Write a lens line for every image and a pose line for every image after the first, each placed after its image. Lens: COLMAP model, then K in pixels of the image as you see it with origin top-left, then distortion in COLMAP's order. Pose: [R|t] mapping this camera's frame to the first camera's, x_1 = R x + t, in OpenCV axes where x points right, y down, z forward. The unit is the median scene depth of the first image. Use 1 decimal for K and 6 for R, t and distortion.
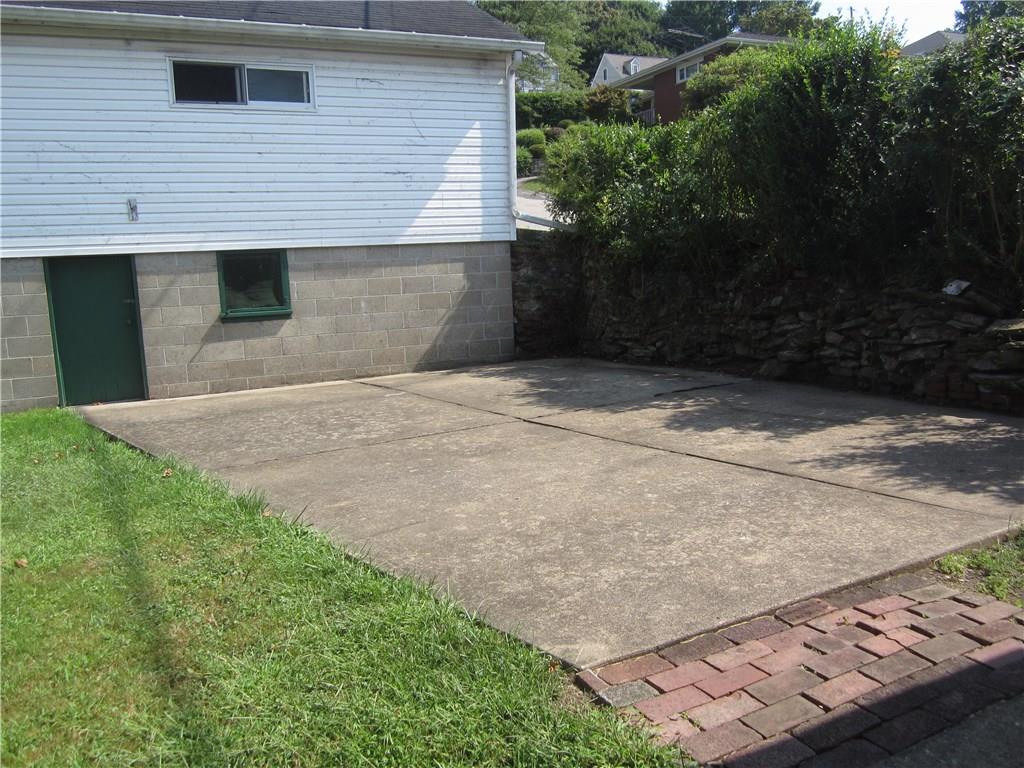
lens RADIAL K [[846.4, 0, 512.0], [0, 846.4, 384.0], [0, 0, 1]] dist [-0.048455, 0.020600]
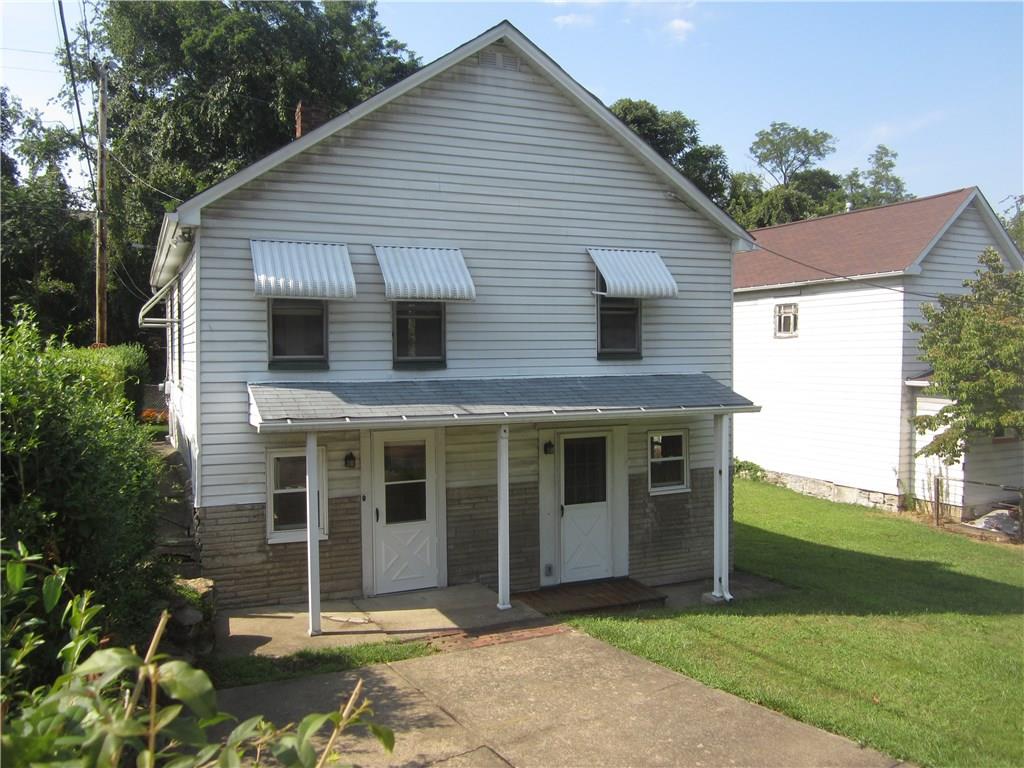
lens RADIAL K [[846.4, 0, 512.0], [0, 846.4, 384.0], [0, 0, 1]] dist [-0.048455, 0.020600]
pose [[-0.998062, 0.055400, 0.028326, 0.128401], [0.059312, 0.984672, 0.164024, -0.841181], [-0.018805, 0.165386, -0.986050, 2.766461]]
